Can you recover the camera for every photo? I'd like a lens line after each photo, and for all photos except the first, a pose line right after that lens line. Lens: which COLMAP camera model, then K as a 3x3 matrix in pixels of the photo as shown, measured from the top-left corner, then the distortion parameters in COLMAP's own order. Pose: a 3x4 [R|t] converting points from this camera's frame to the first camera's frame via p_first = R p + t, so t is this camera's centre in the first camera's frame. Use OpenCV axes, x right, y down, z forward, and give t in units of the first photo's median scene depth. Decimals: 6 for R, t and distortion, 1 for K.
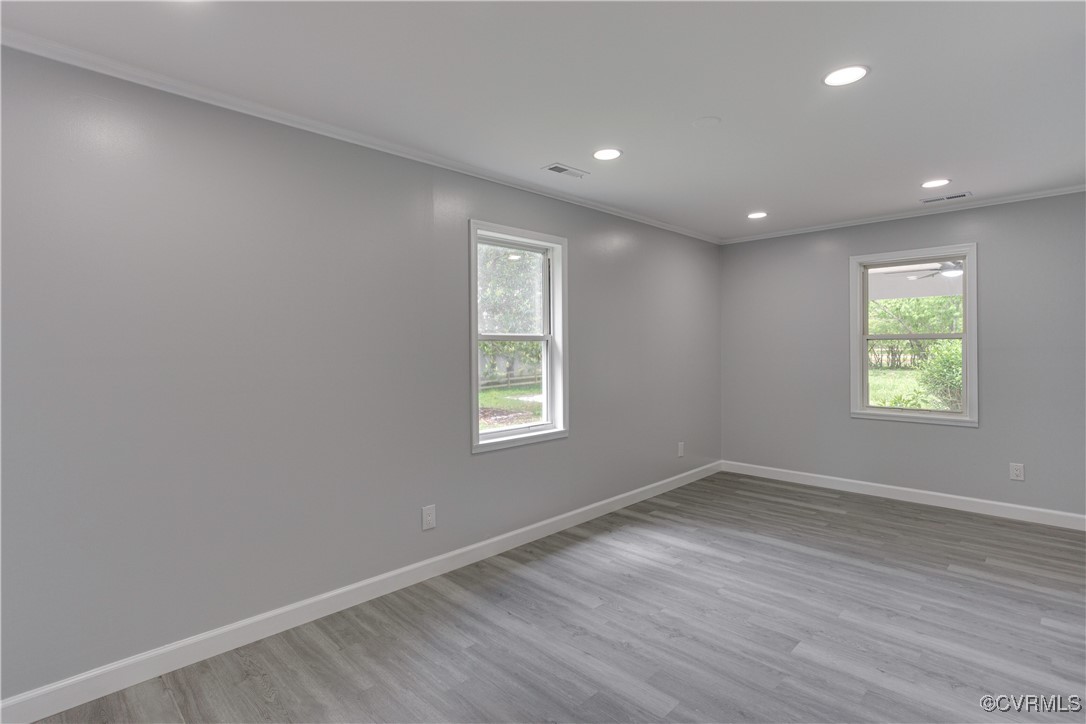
lens RADIAL K [[530.2, 0, 543.2], [0, 530.2, 349.5], [0, 0, 1]] dist [-0.003018, 0.000128]
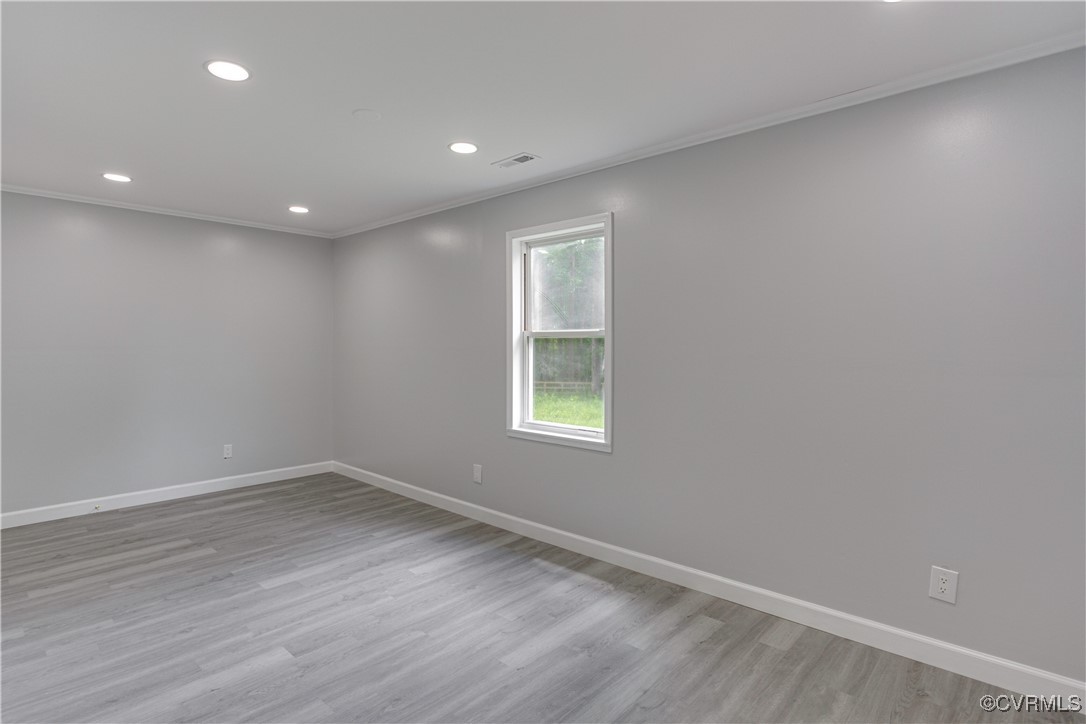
lens RADIAL K [[545.5, 0, 542.2], [0, 545.5, 348.0], [0, 0, 1]] dist [-0.016056, -0.000428]
pose [[0.038851, 0.007976, -0.999213, 1.261841], [-0.000151, 0.999968, 0.007976, -0.015423], [0.999245, -0.000159, 0.038851, 1.203200]]
